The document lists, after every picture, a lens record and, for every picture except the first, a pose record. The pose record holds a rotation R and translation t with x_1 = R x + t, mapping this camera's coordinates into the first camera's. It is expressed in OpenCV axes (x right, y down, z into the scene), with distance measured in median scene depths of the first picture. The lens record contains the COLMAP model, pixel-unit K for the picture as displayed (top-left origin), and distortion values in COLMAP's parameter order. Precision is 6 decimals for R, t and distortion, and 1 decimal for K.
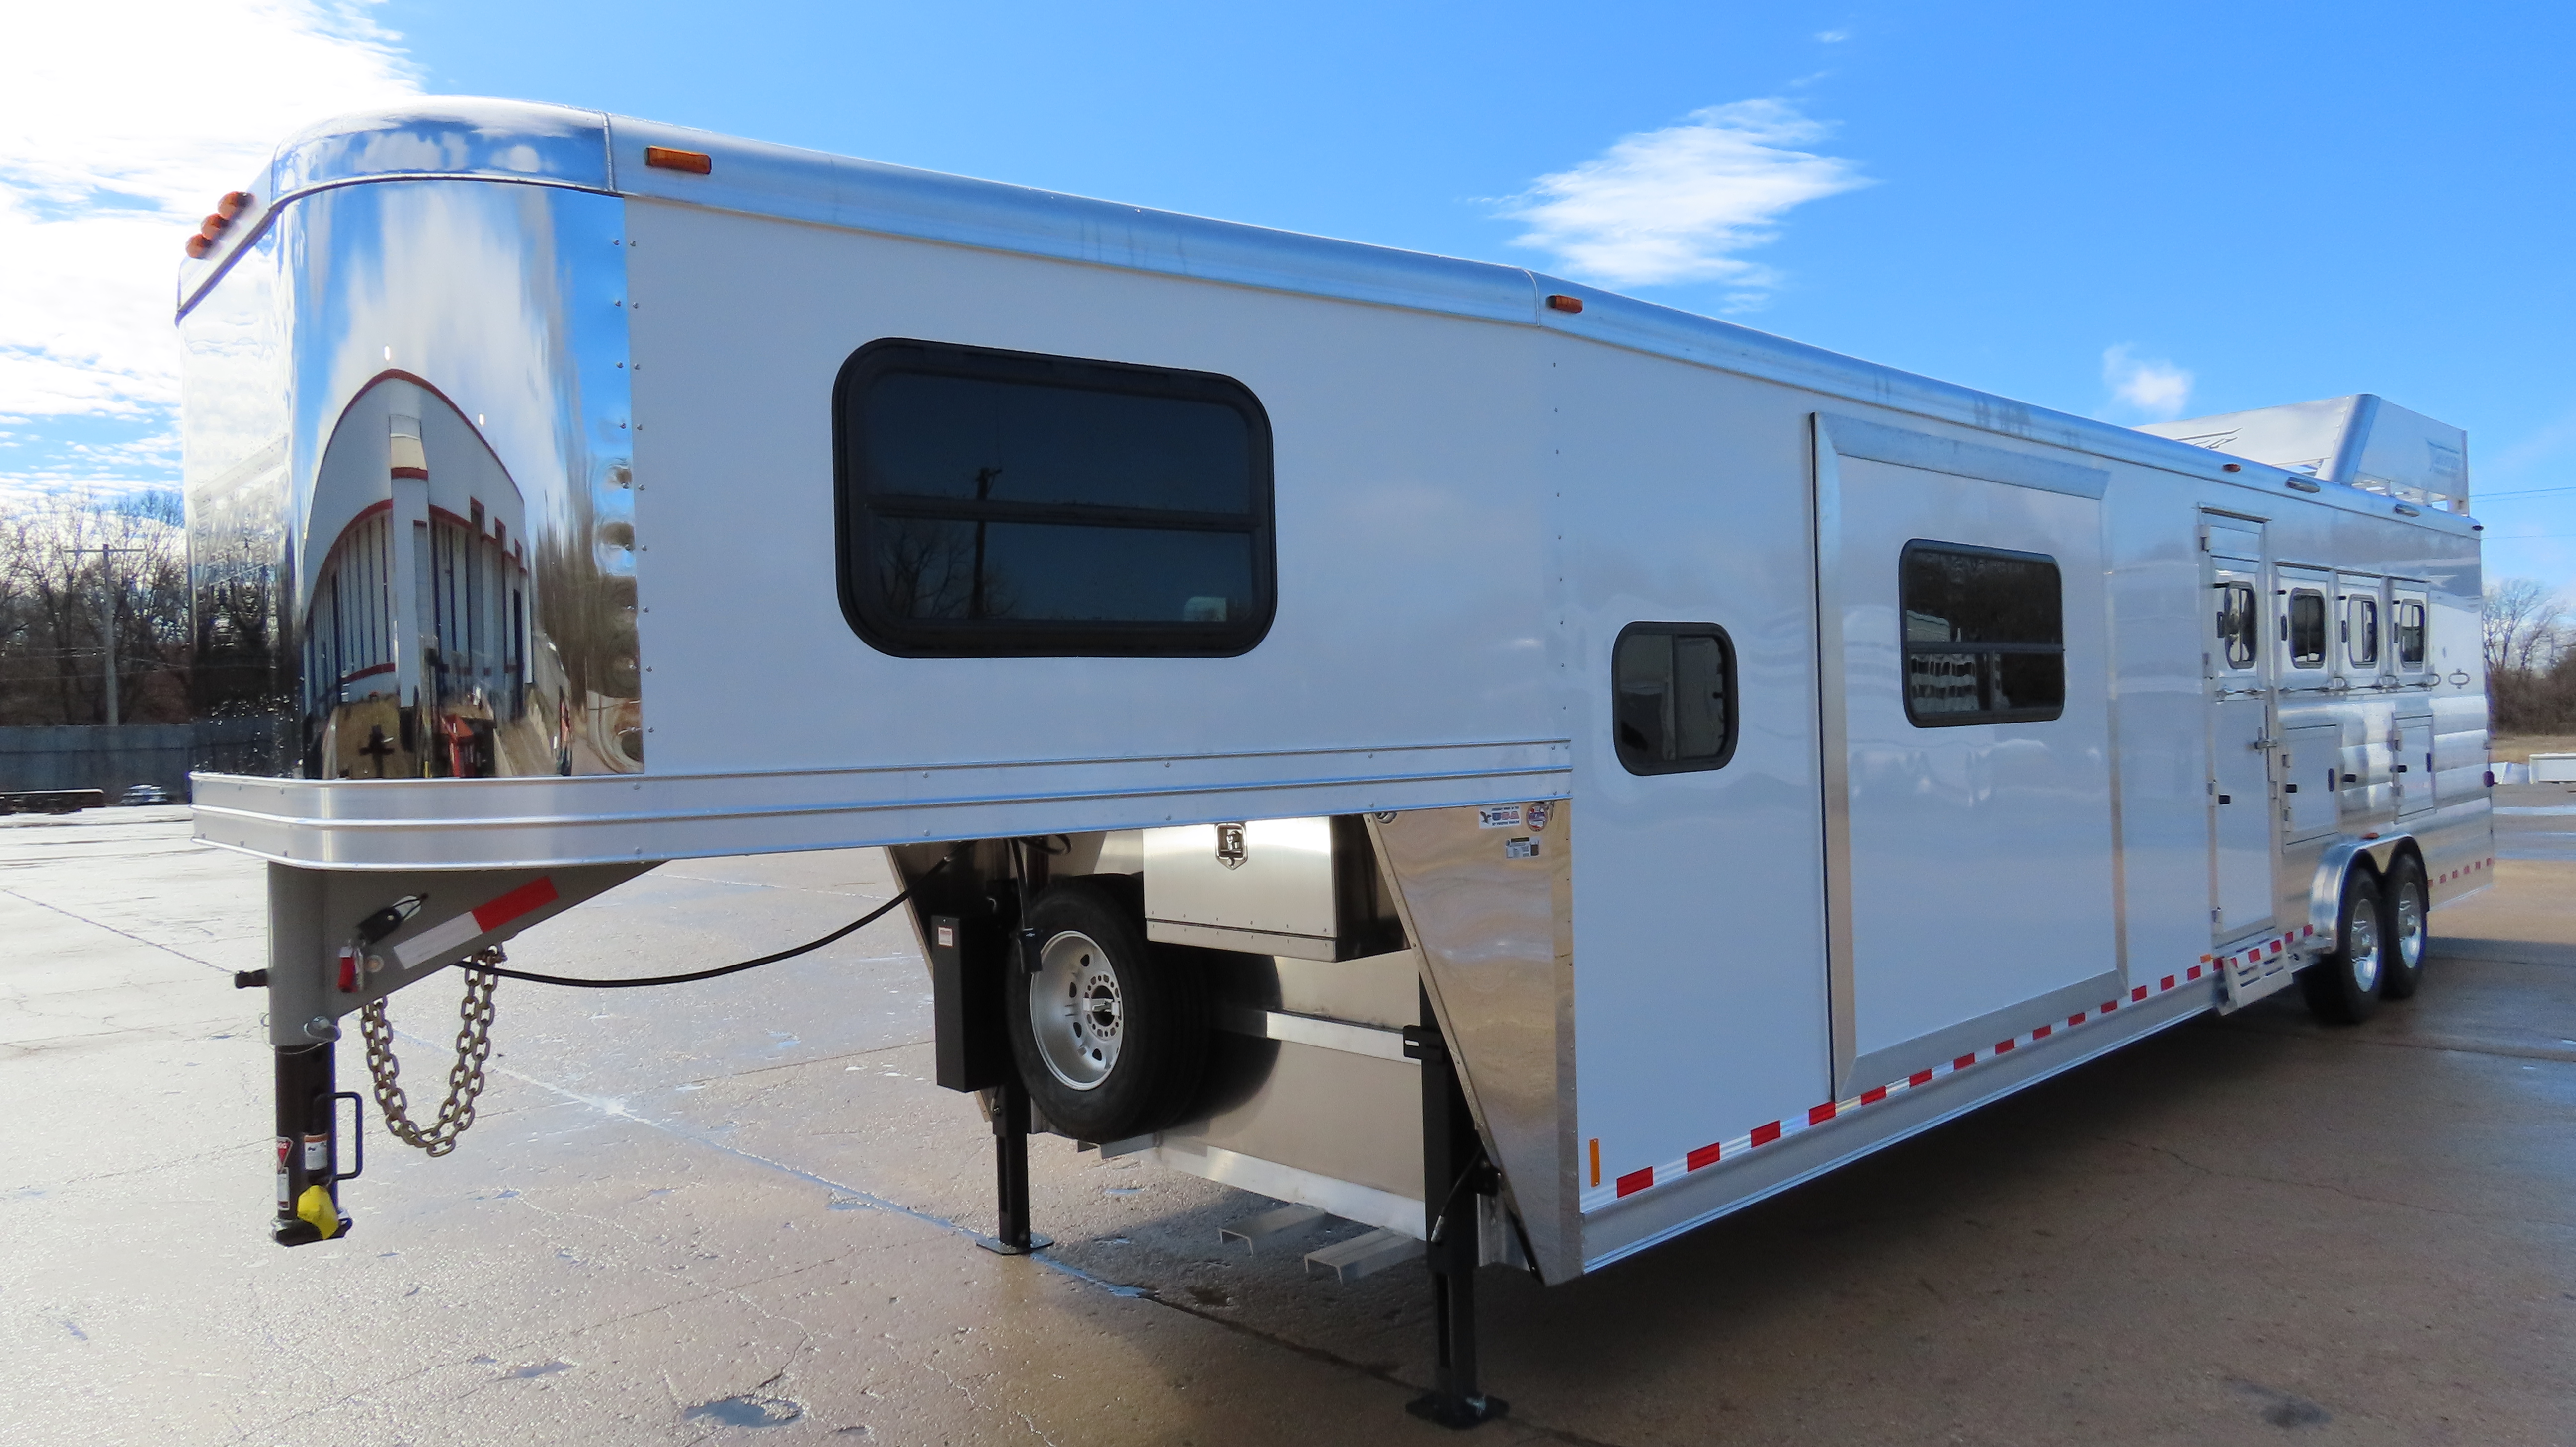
lens RADIAL K [[1604.4, 0, 1288.0], [0, 1604.4, 723.5], [0, 0, 1]] dist [0.003741, -0.001126]
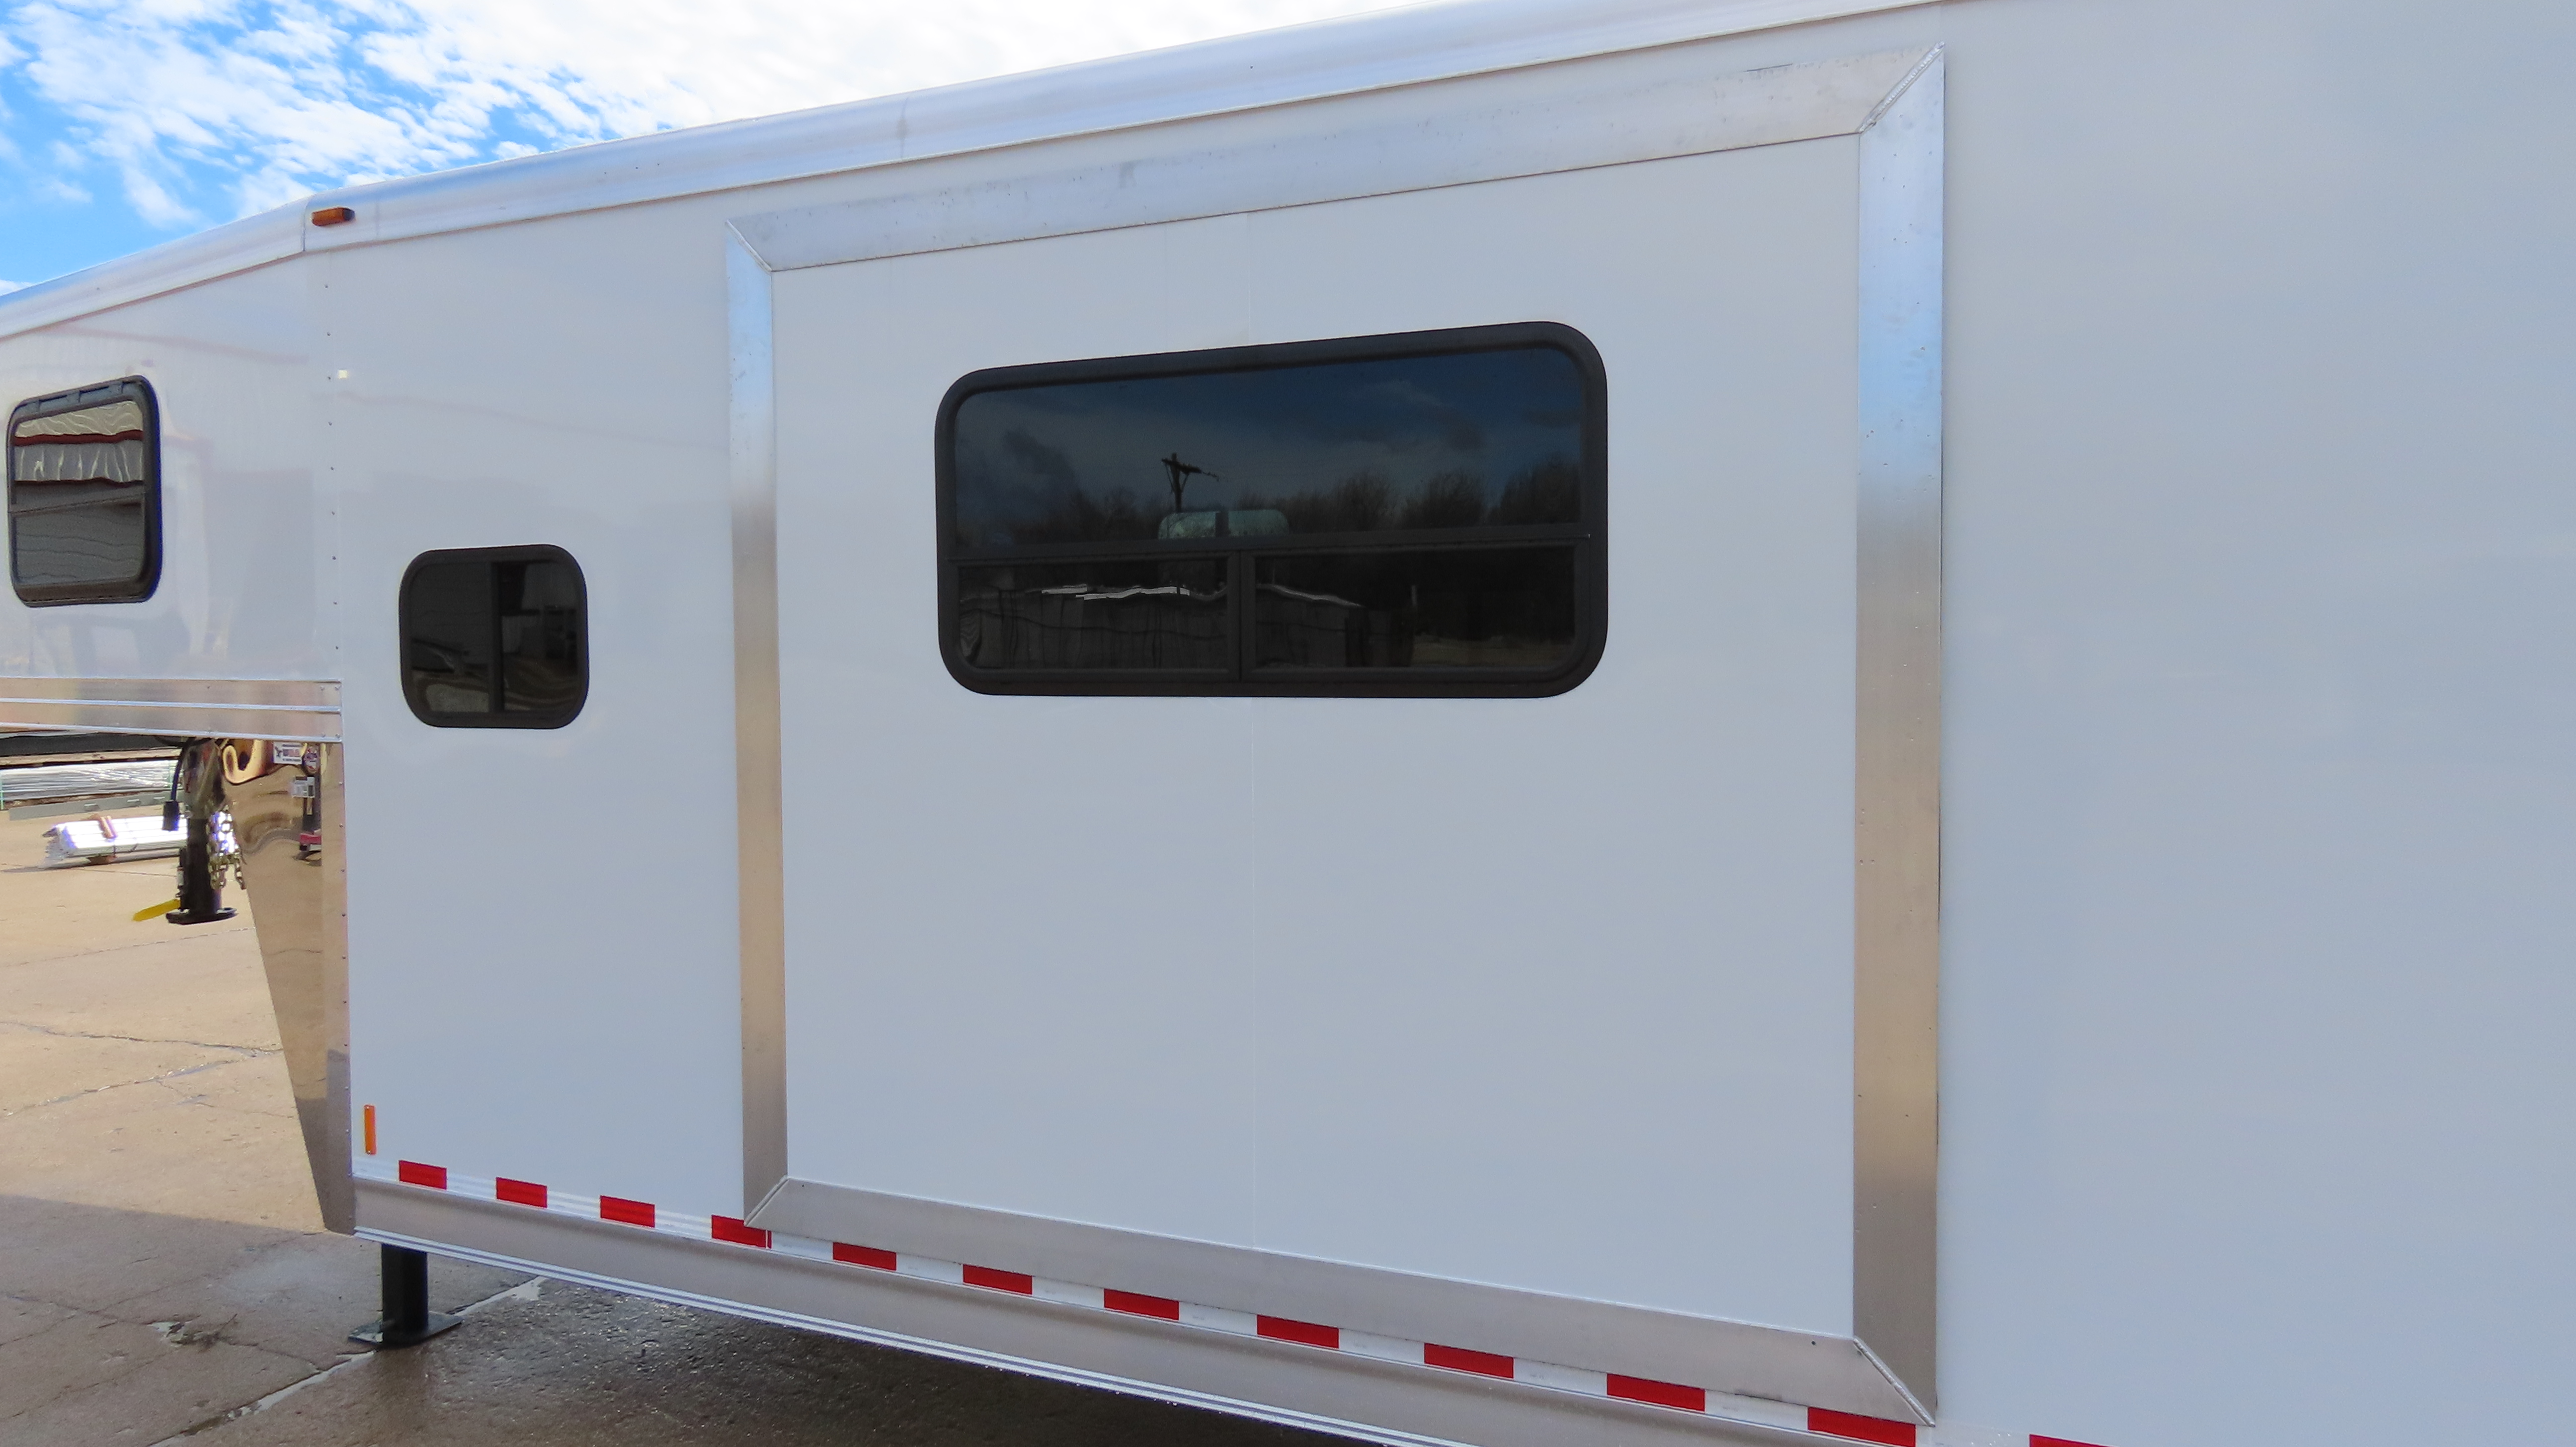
lens RADIAL K [[1604.4, 0, 1288.0], [0, 1604.4, 723.5], [0, 0, 1]] dist [0.003741, -0.001126]
pose [[0.400997, 0.074913, -0.913011, 1.226829], [-0.003514, 0.996769, 0.080242, -0.044725], [0.916073, -0.028969, 0.399965, 1.093607]]
